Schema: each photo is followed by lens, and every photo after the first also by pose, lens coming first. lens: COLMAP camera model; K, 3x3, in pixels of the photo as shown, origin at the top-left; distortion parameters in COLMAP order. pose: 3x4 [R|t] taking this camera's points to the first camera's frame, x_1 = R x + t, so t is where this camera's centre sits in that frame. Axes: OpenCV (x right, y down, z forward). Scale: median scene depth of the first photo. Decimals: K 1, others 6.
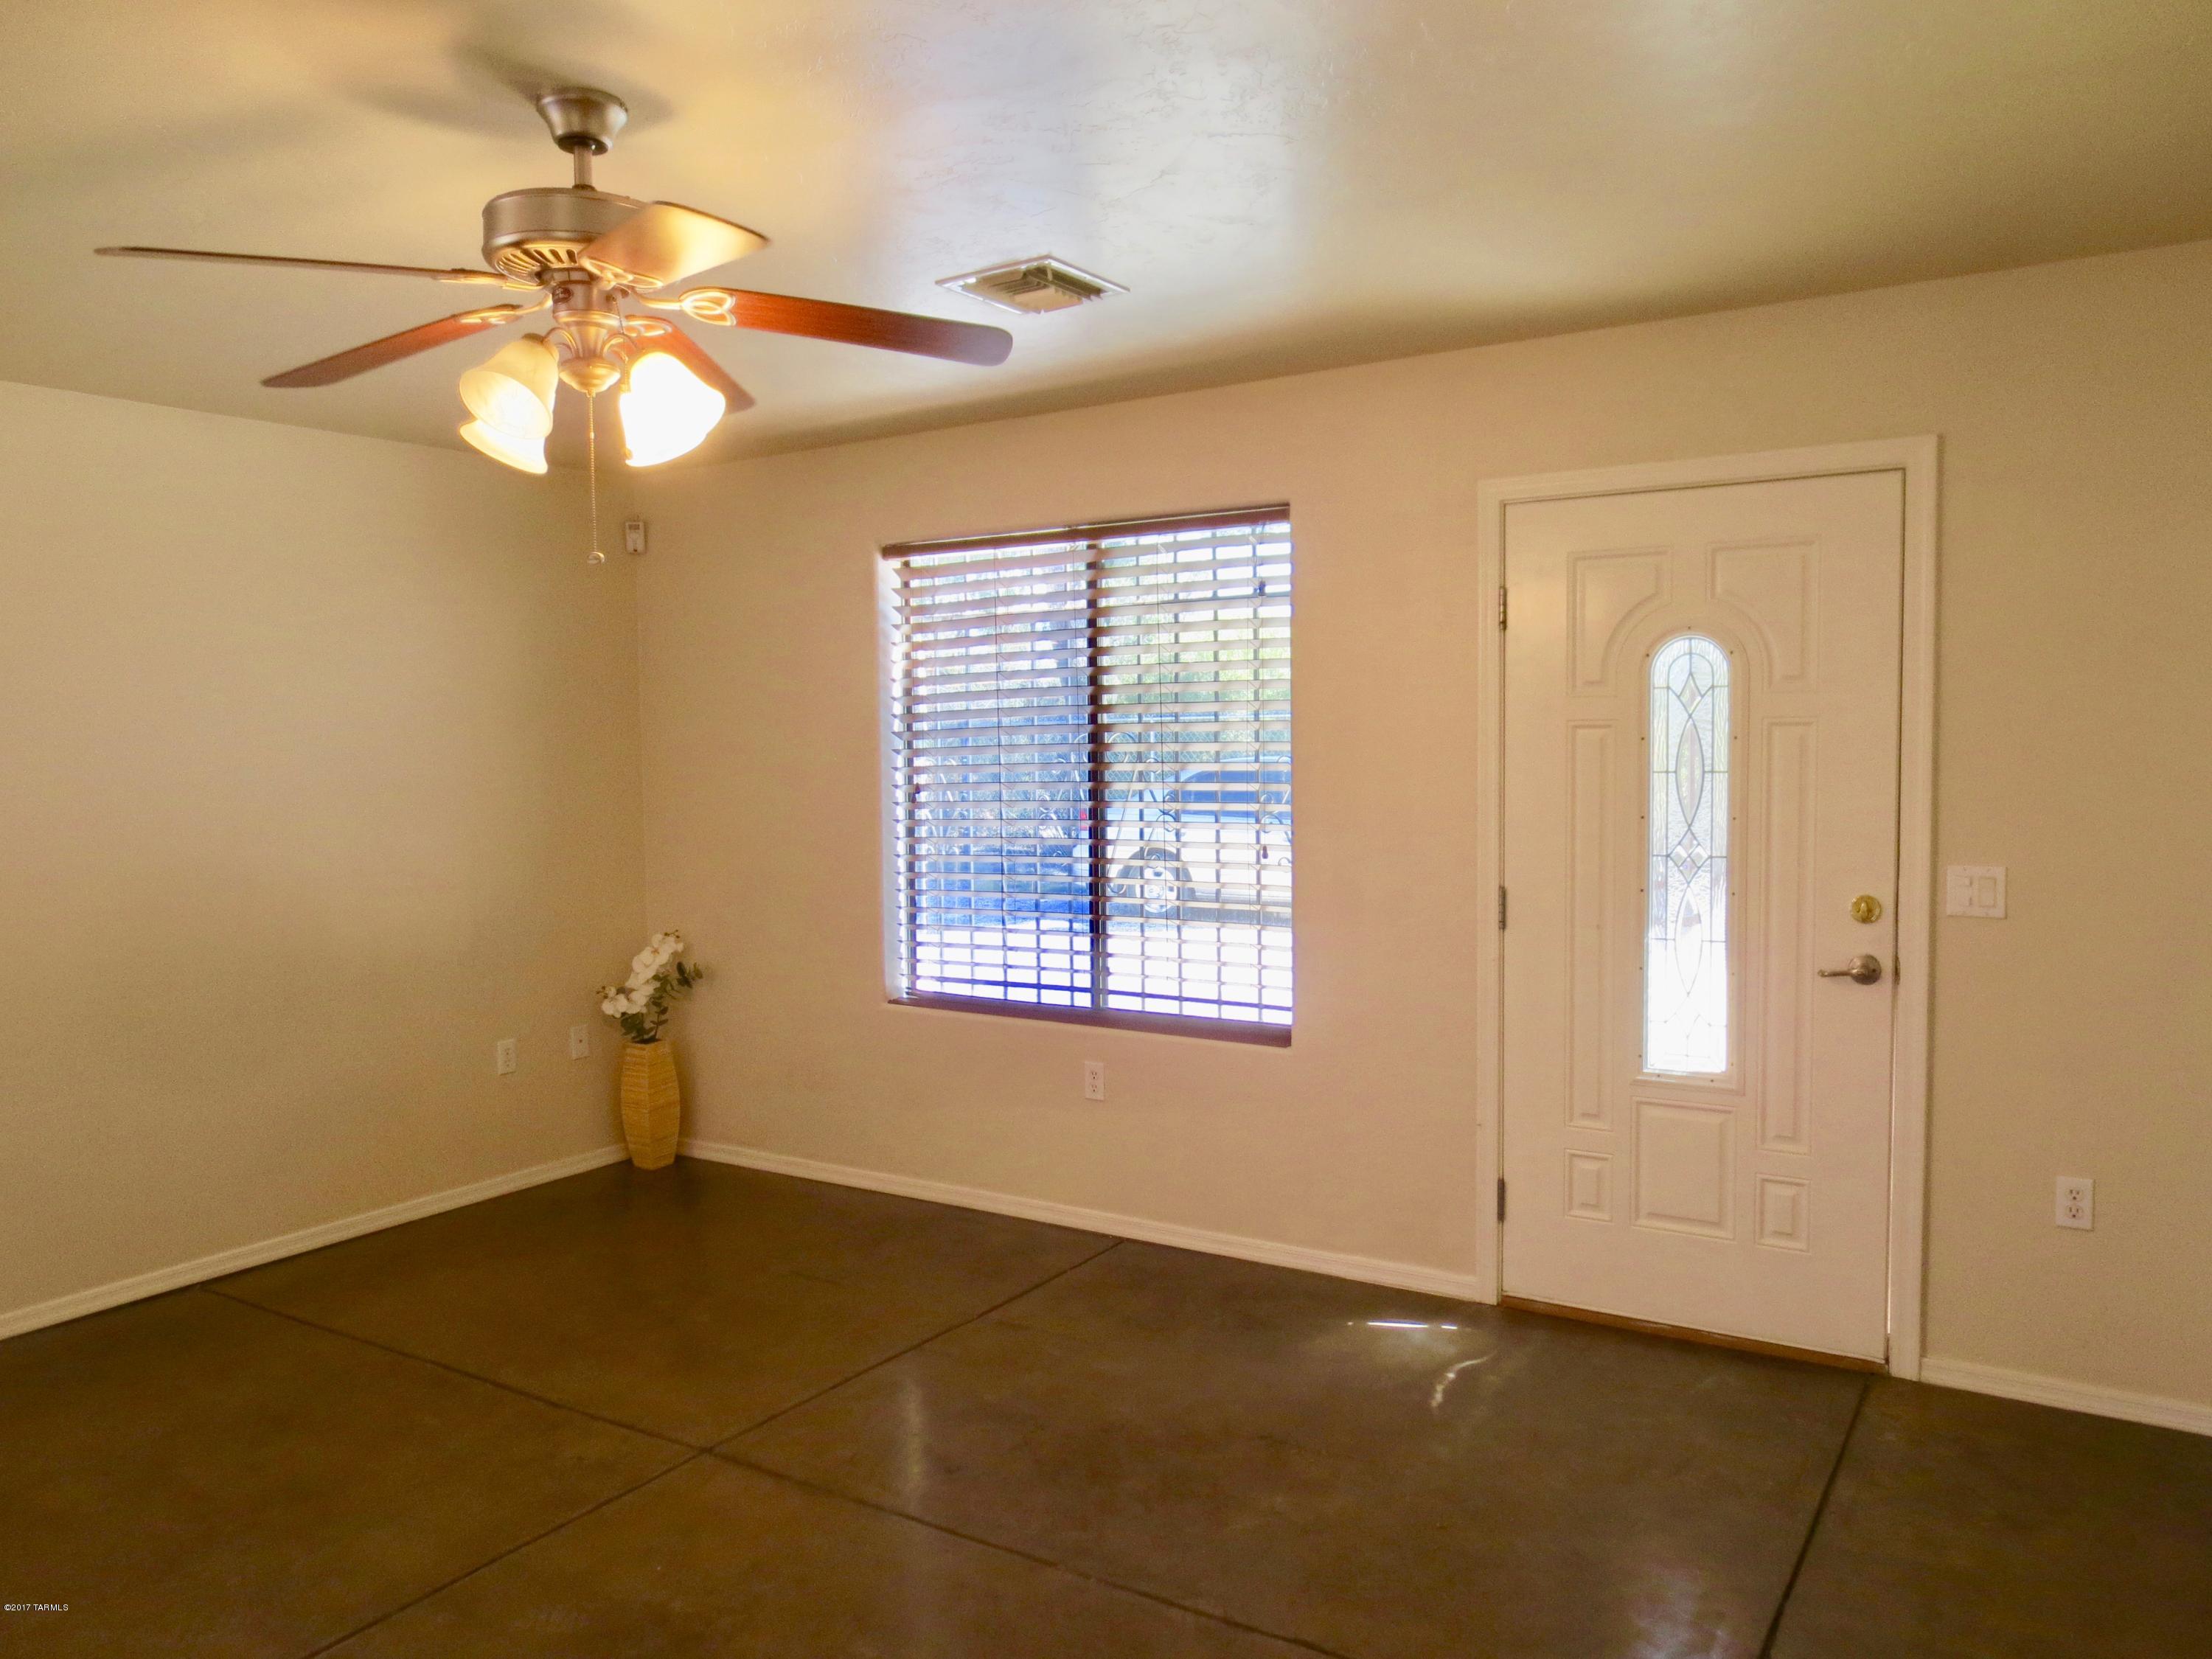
lens RADIAL K [[1594.0, 0, 1103.6], [0, 1594.0, 834.1], [0, 0, 1]] dist [-0.017019, 0.014503]
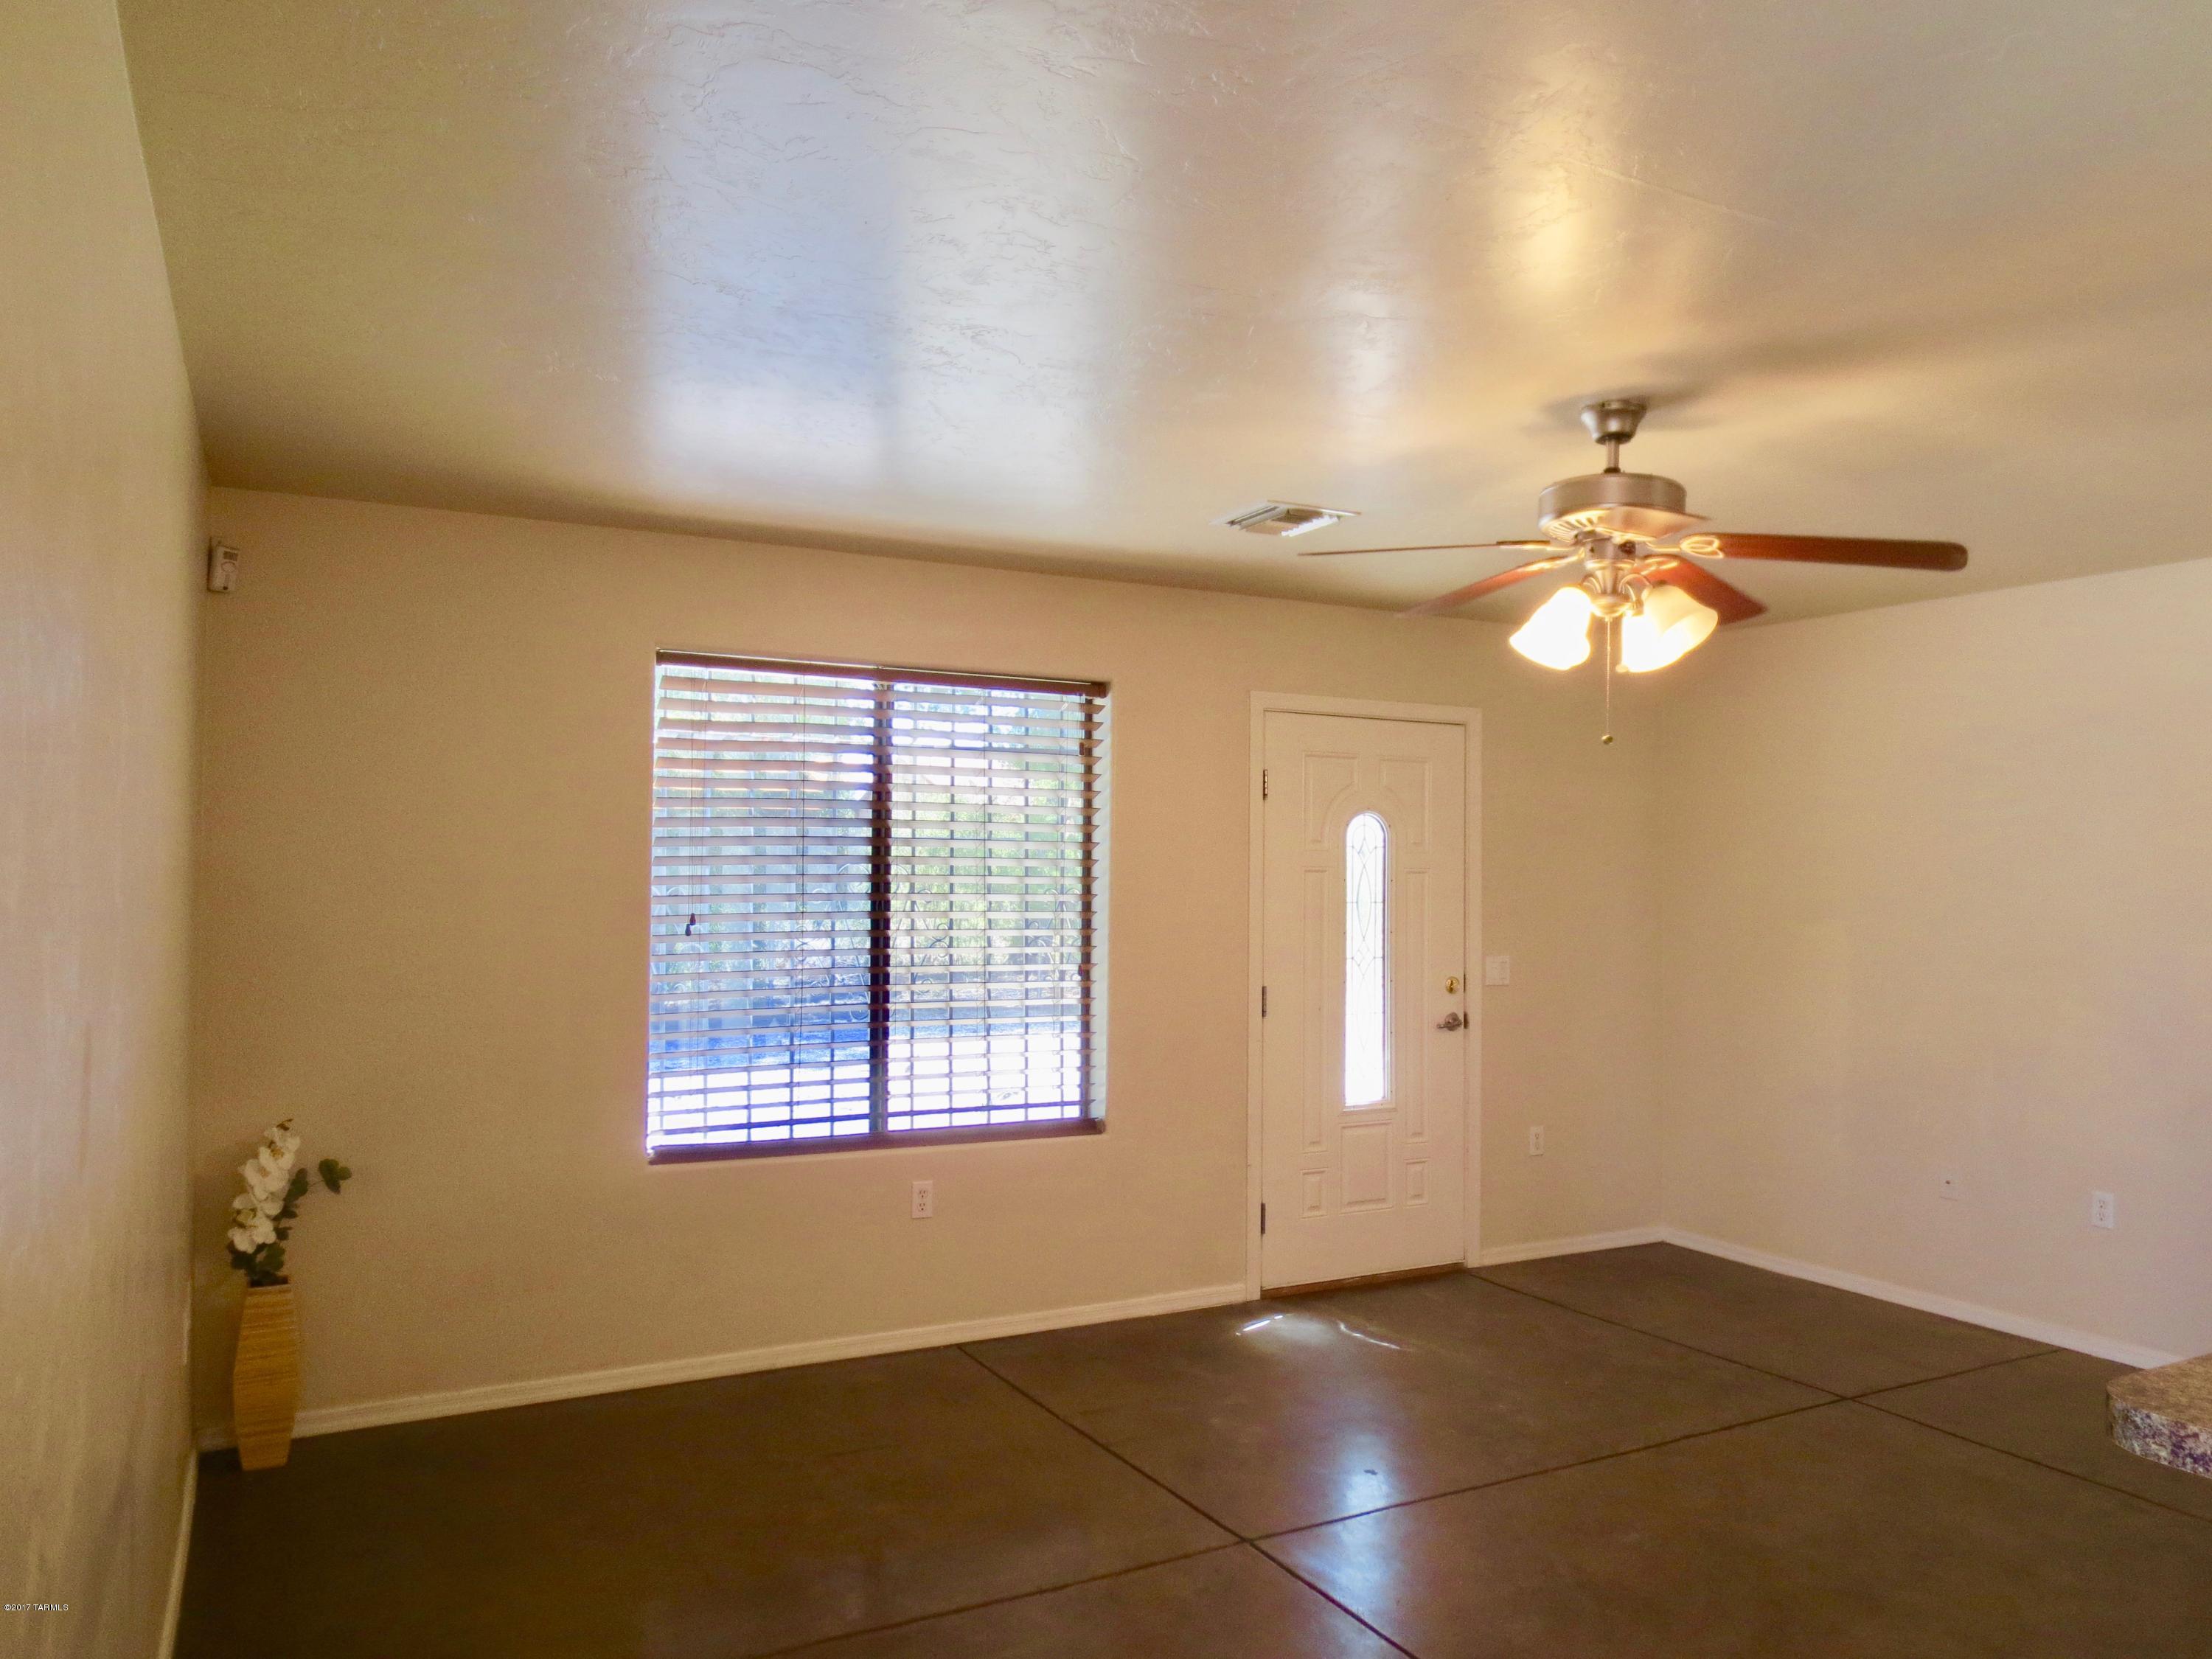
lens RADIAL K [[1594.0, 0, 1103.6], [0, 1594.0, 834.1], [0, 0, 1]] dist [-0.017019, 0.014503]
pose [[0.487003, 0.037356, 0.872601, -1.042172], [0.034212, 0.997502, -0.061796, -0.017784], [-0.872730, 0.059948, 0.484508, 0.454502]]
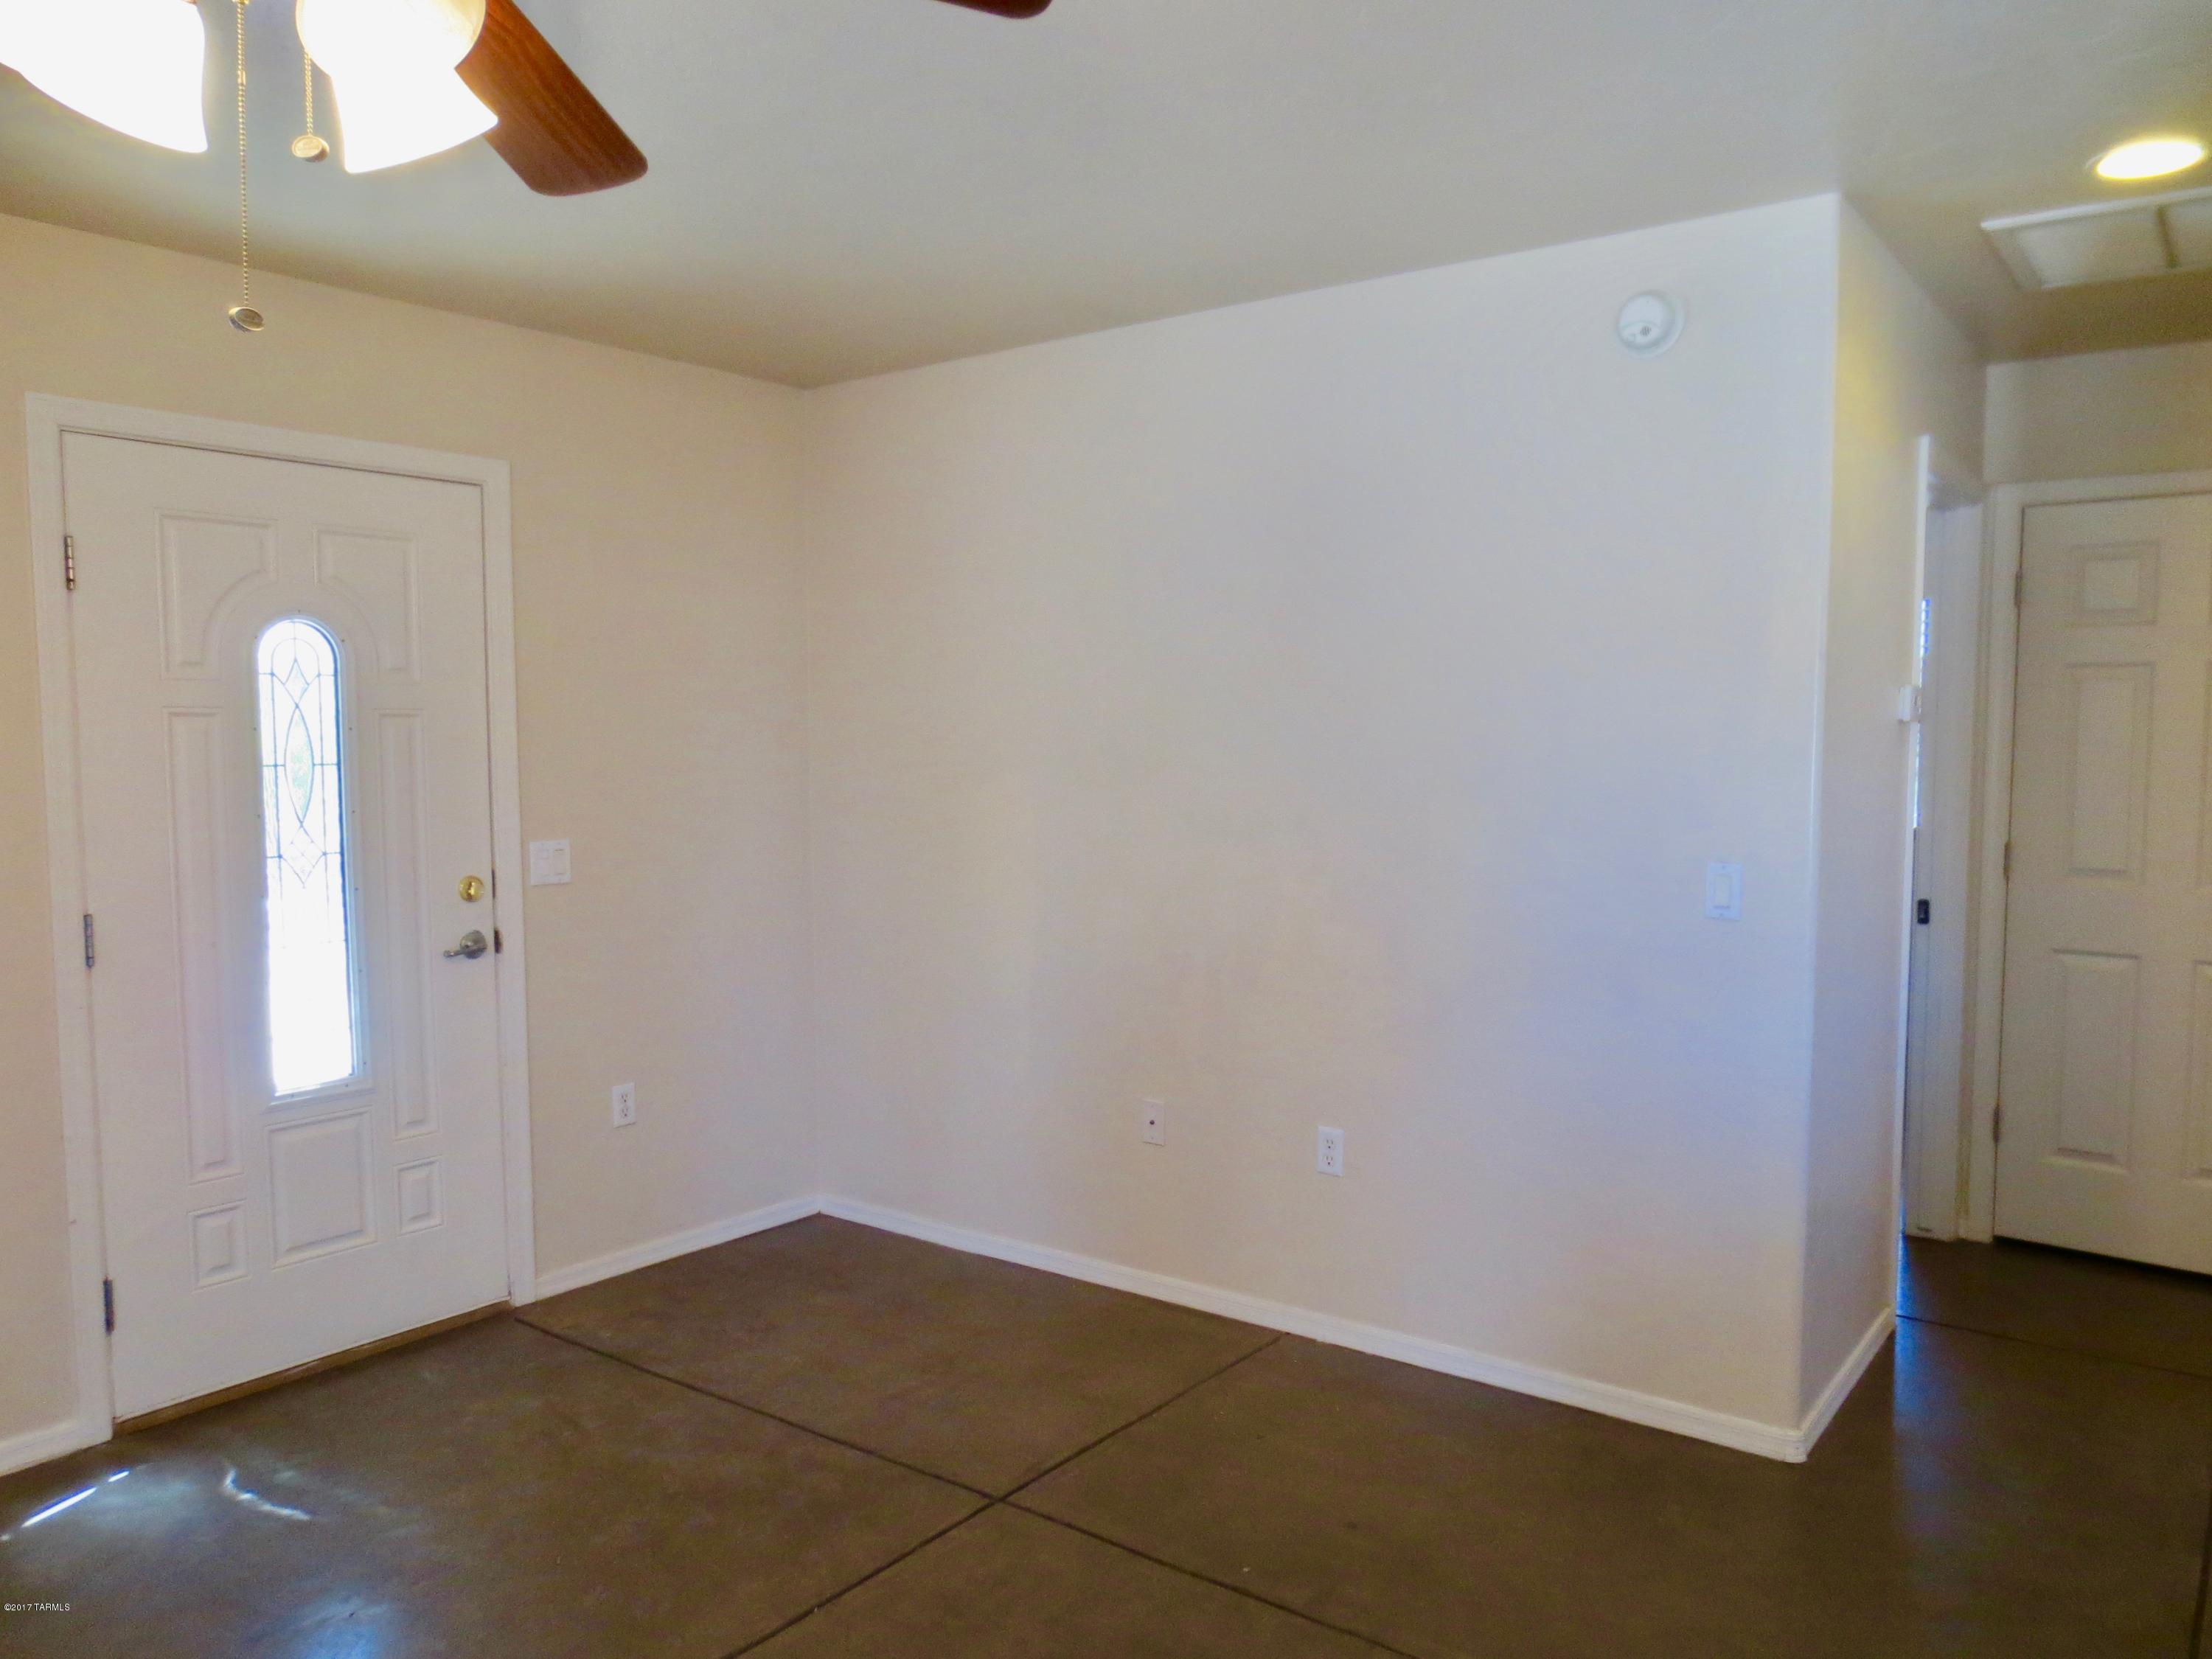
lens RADIAL K [[1594.0, 0, 1103.6], [0, 1594.0, 834.1], [0, 0, 1]] dist [-0.017019, 0.014503]
pose [[0.084489, -0.049041, 0.995217, -0.502599], [0.065375, 0.996909, 0.043575, -0.007961], [-0.994277, 0.061381, 0.087434, 0.430480]]
